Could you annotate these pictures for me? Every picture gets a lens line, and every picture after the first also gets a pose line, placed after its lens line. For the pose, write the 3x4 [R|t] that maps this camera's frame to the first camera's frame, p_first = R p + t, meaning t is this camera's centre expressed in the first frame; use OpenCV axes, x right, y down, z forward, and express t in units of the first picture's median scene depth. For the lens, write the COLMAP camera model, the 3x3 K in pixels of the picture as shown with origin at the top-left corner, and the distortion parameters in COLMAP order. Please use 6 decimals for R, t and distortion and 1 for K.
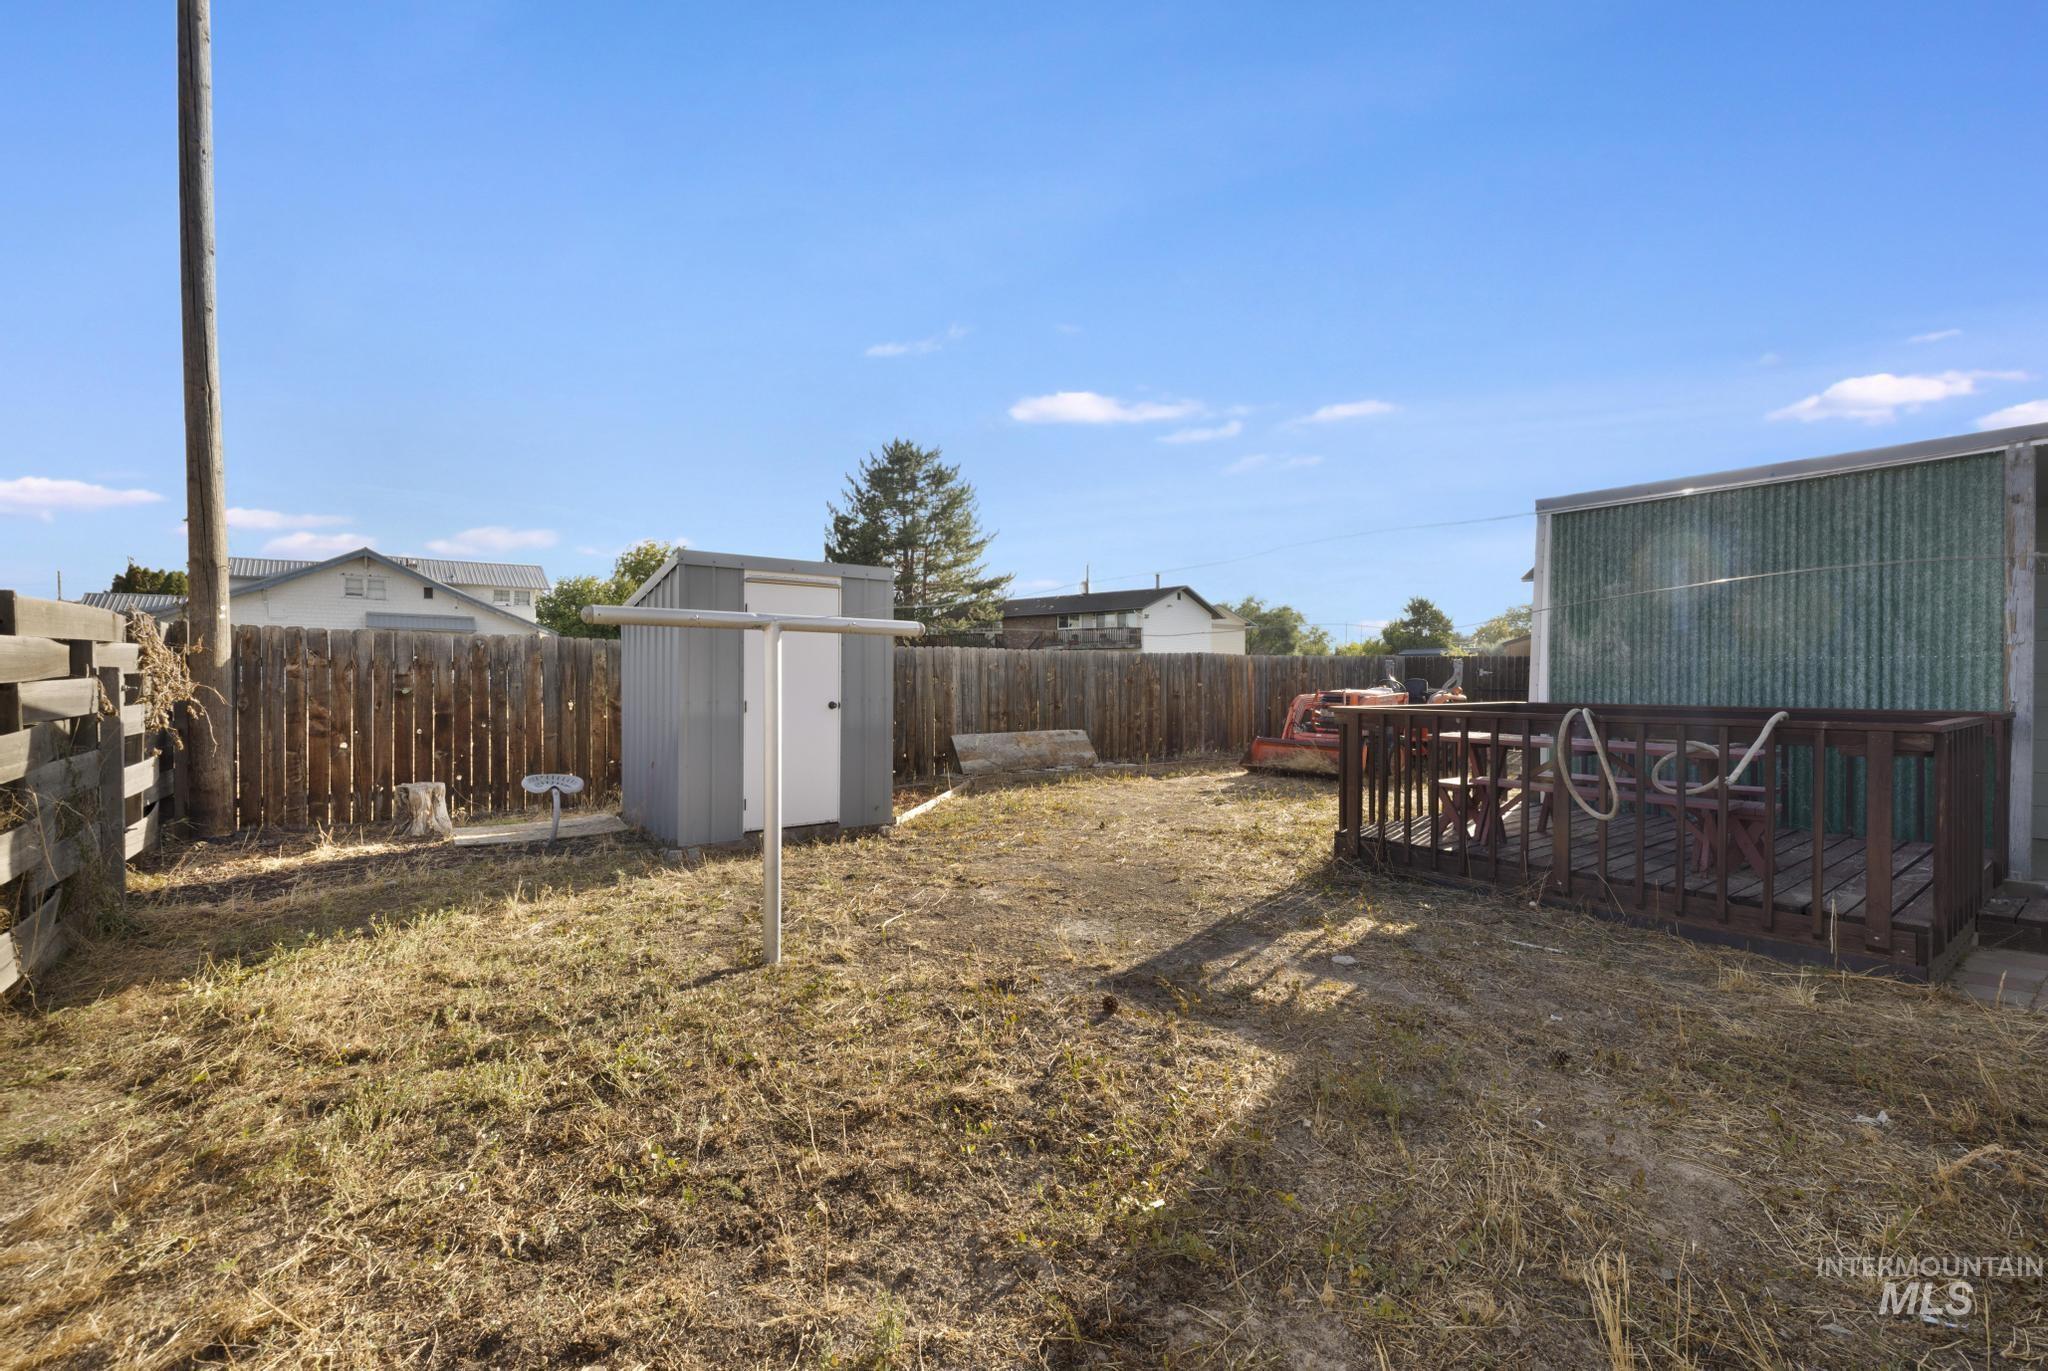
lens RADIAL K [[860.6, 0, 1035.0], [0, 860.6, 699.0], [0, 0, 1]] dist [0.042584, -0.000657]
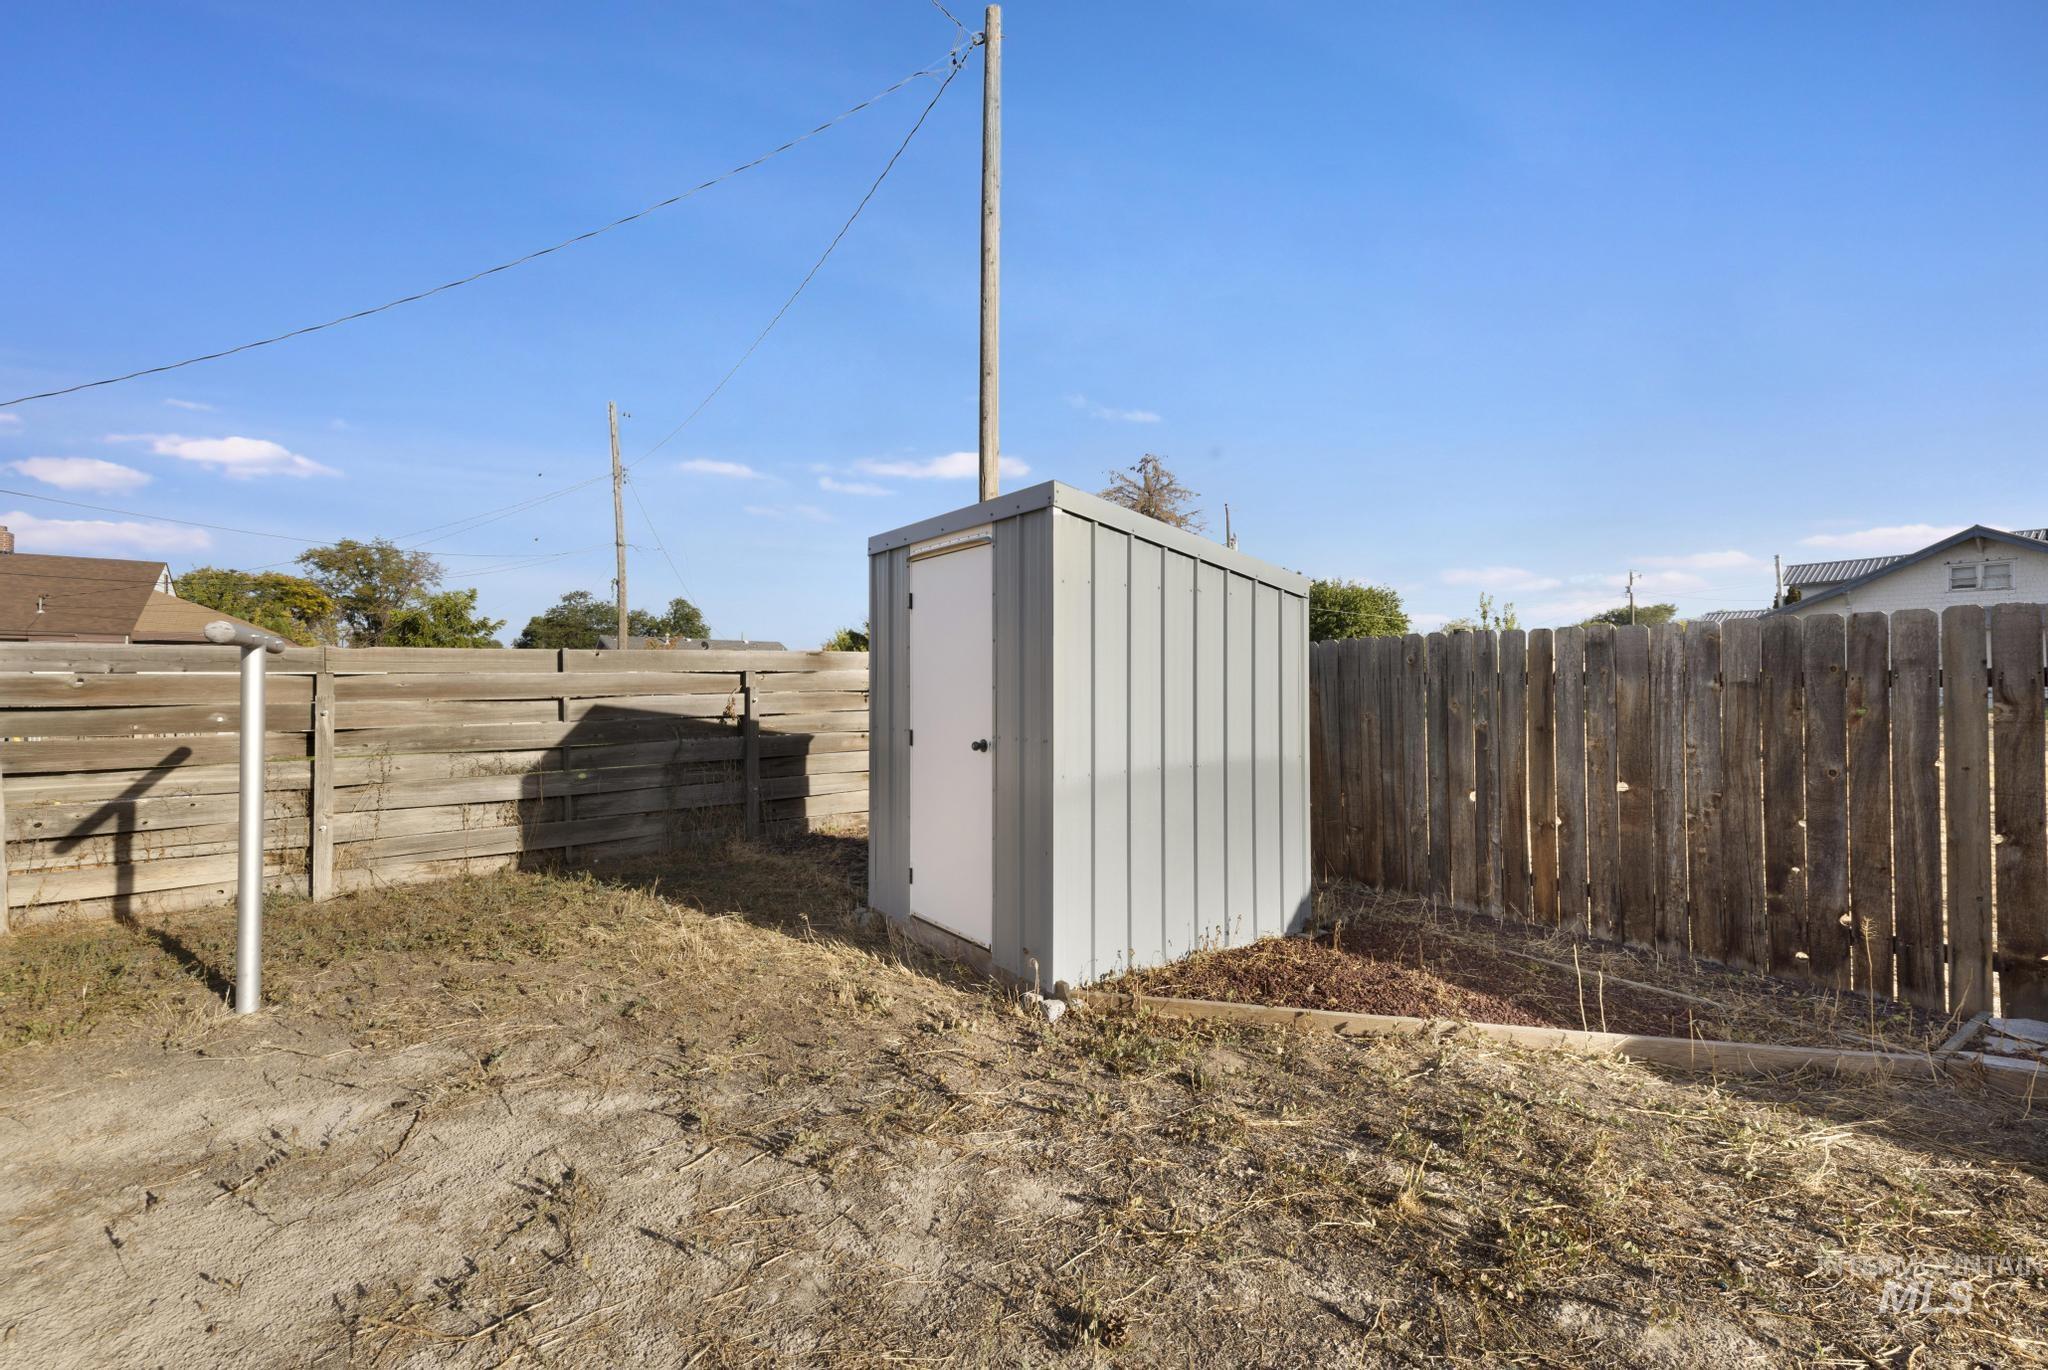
lens RADIAL K [[860.6, 0, 1034.2], [0, 860.6, 687.2], [0, 0, 1]] dist [0.042584, -0.000657]
pose [[-0.018501, -0.000213, -0.999829, 0.206638], [-0.026194, 0.999657, 0.000272, -0.020251], [0.999486, 0.026194, -0.018500, 0.624148]]
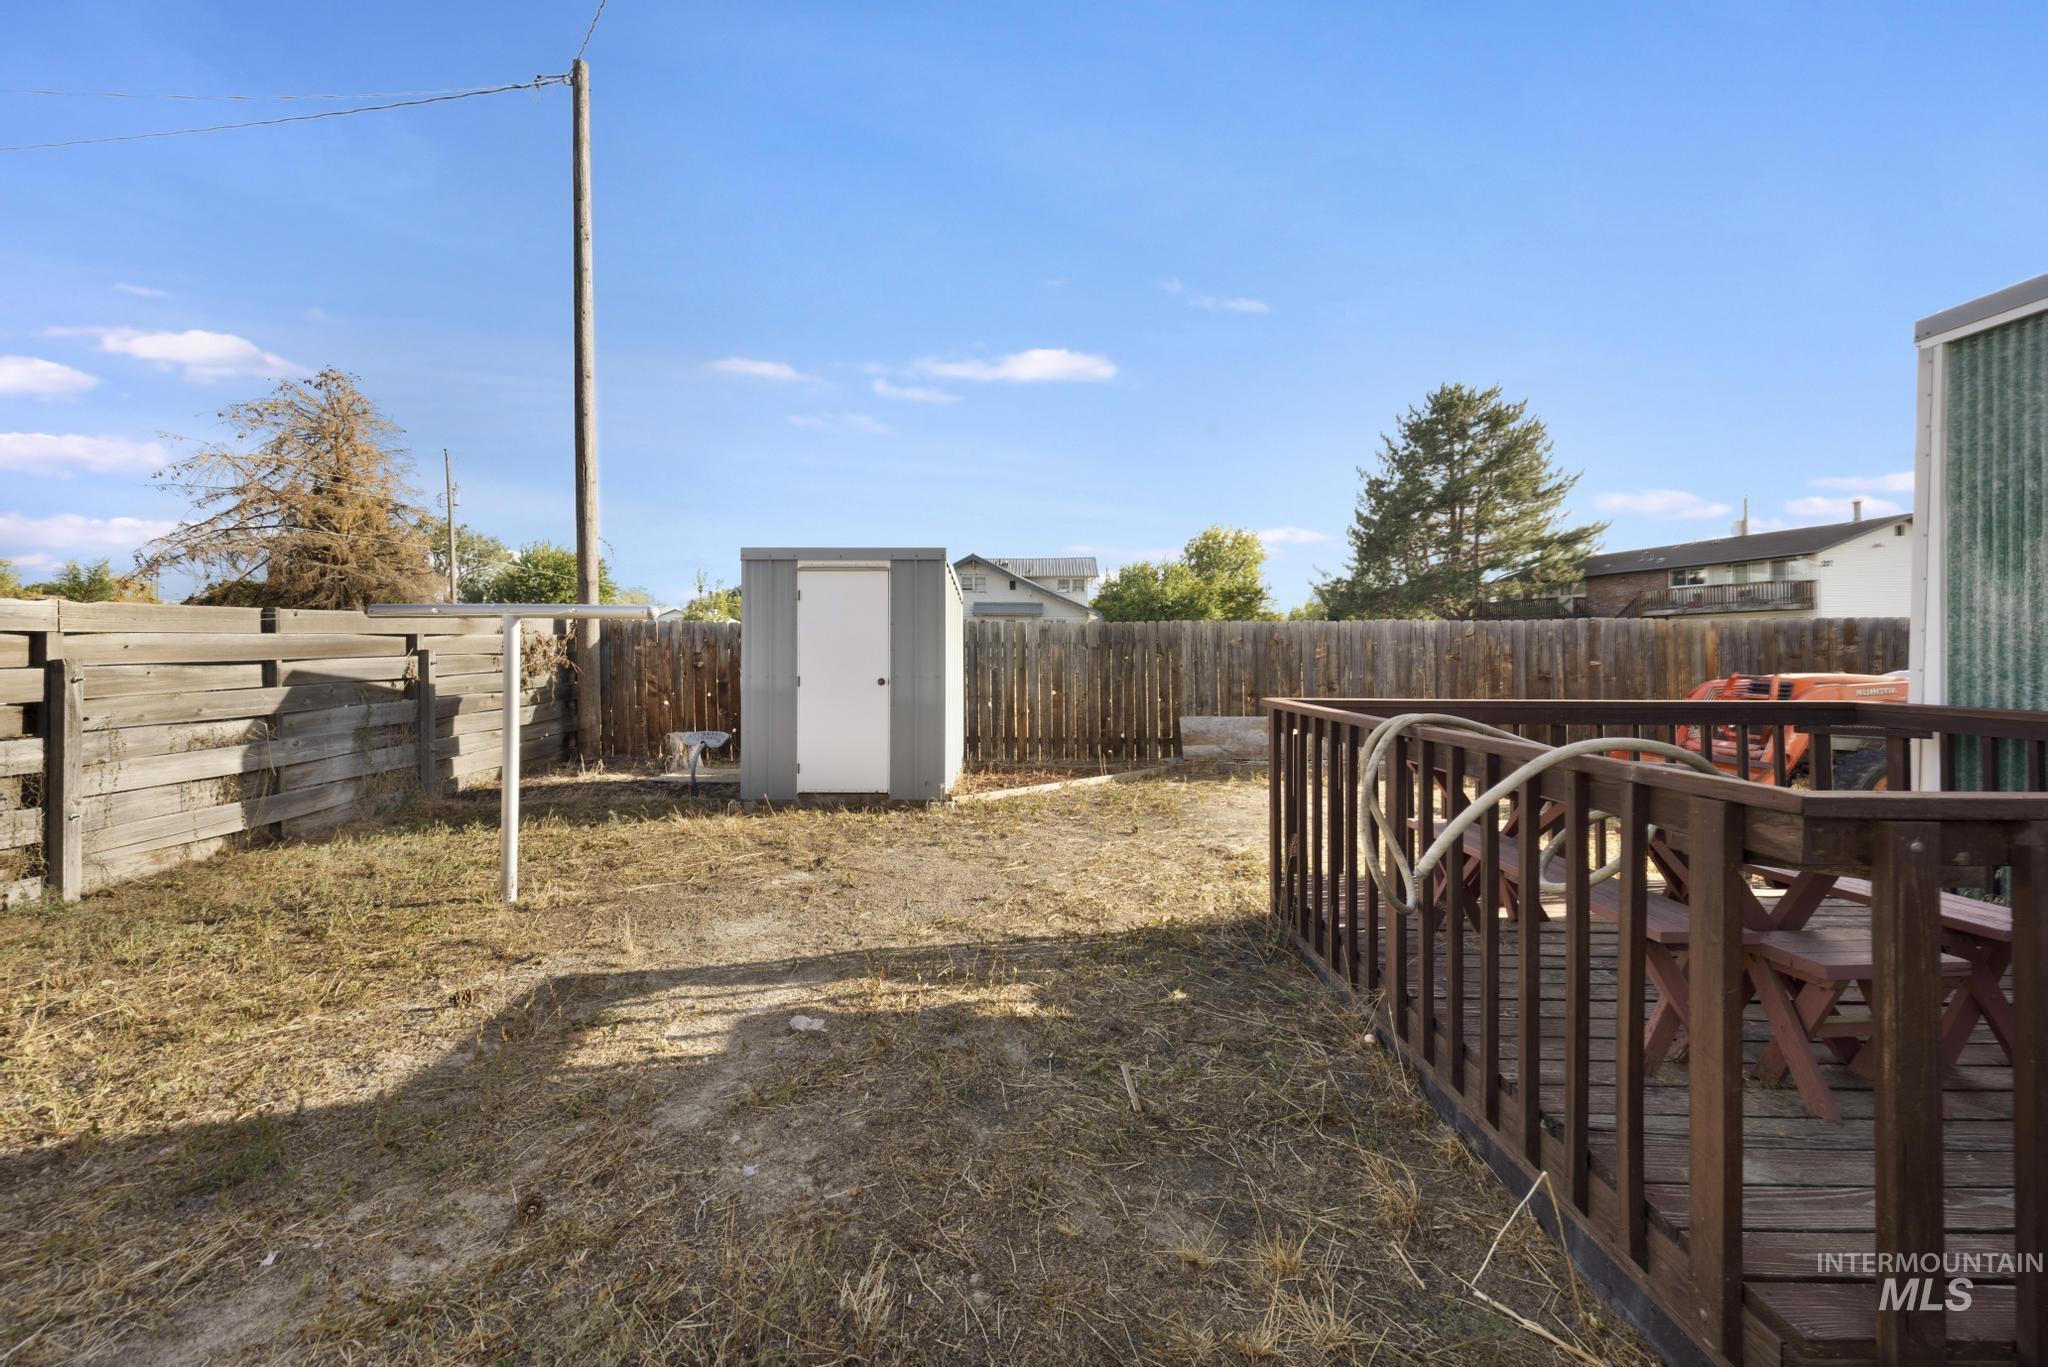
lens RADIAL K [[860.6, 0, 1029.0], [0, 860.6, 653.1], [0, 0, 1]] dist [0.042584, -0.000657]
pose [[0.786735, -0.000239, -0.617291, 0.333502], [-0.013611, 0.999750, -0.017734, -0.006874], [0.617141, 0.022354, 0.786535, 0.168250]]
